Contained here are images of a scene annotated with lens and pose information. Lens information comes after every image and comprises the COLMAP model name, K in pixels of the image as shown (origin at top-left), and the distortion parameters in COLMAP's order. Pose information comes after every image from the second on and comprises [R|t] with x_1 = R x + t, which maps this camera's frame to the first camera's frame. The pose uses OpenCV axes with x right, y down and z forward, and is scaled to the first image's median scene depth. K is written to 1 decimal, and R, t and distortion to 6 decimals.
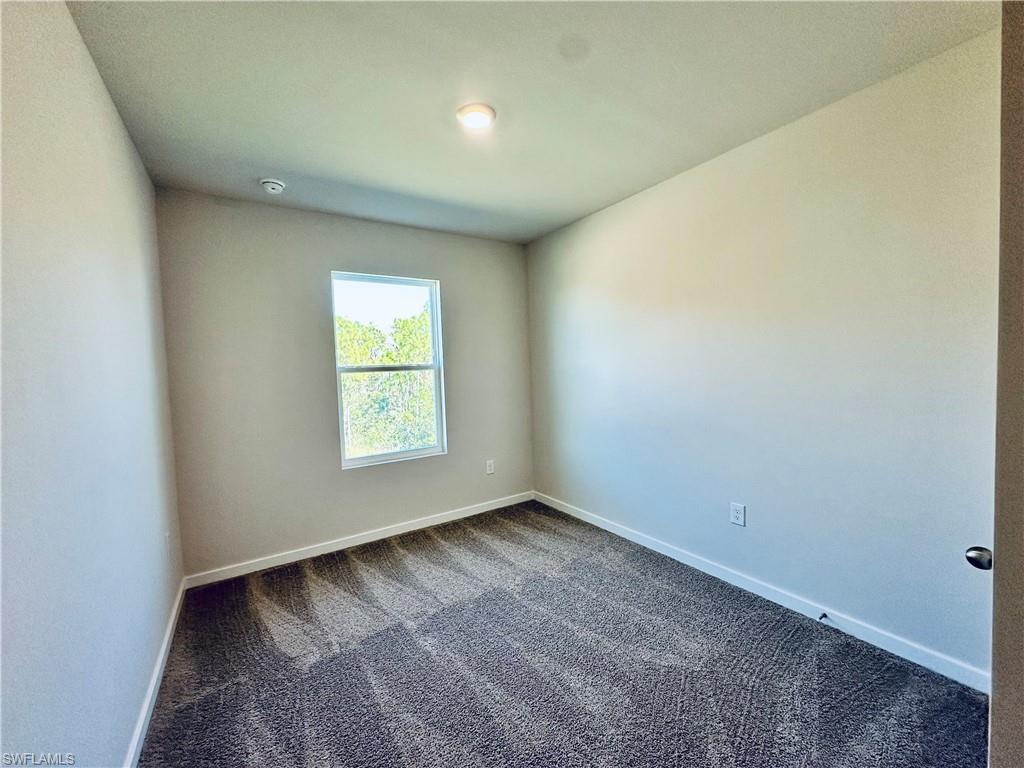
lens RADIAL K [[409.0, 0, 511.0], [0, 409.0, 381.3], [0, 0, 1]] dist [-0.000411, 0.000031]
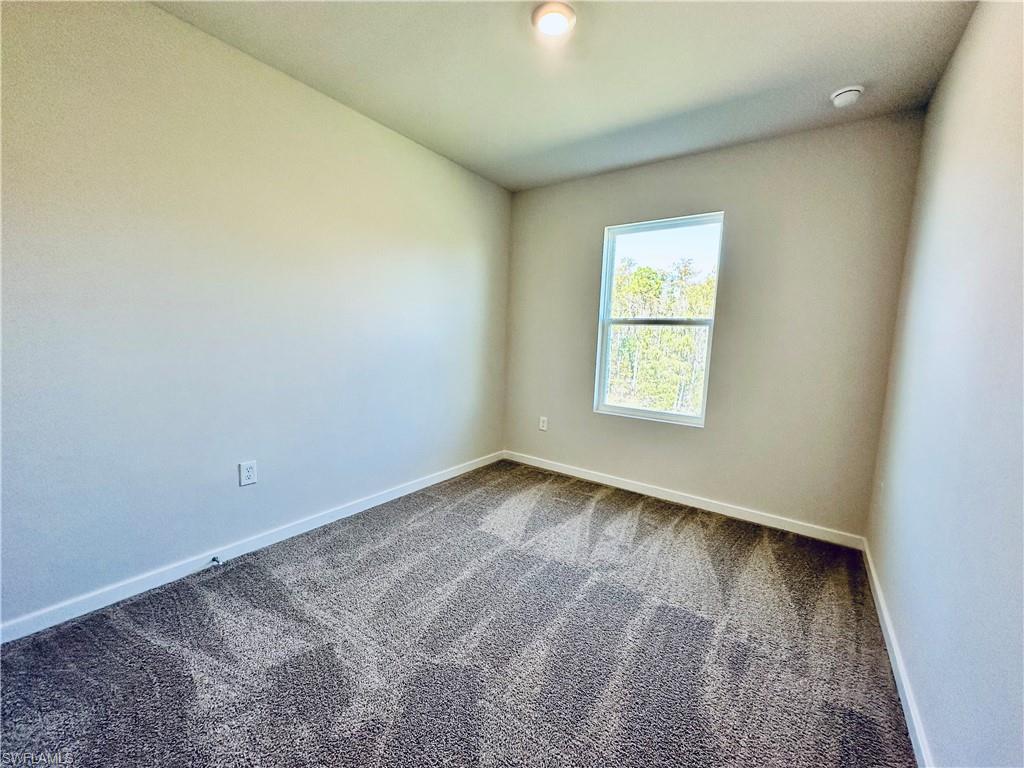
lens RADIAL K [[409.0, 0, 511.0], [0, 409.0, 381.3], [0, 0, 1]] dist [-0.000411, 0.000031]
pose [[0.353485, 0.169324, -0.919988, 0.467963], [-0.074254, 0.985457, 0.152843, -0.016222], [0.932488, 0.014285, 0.360917, 0.351214]]
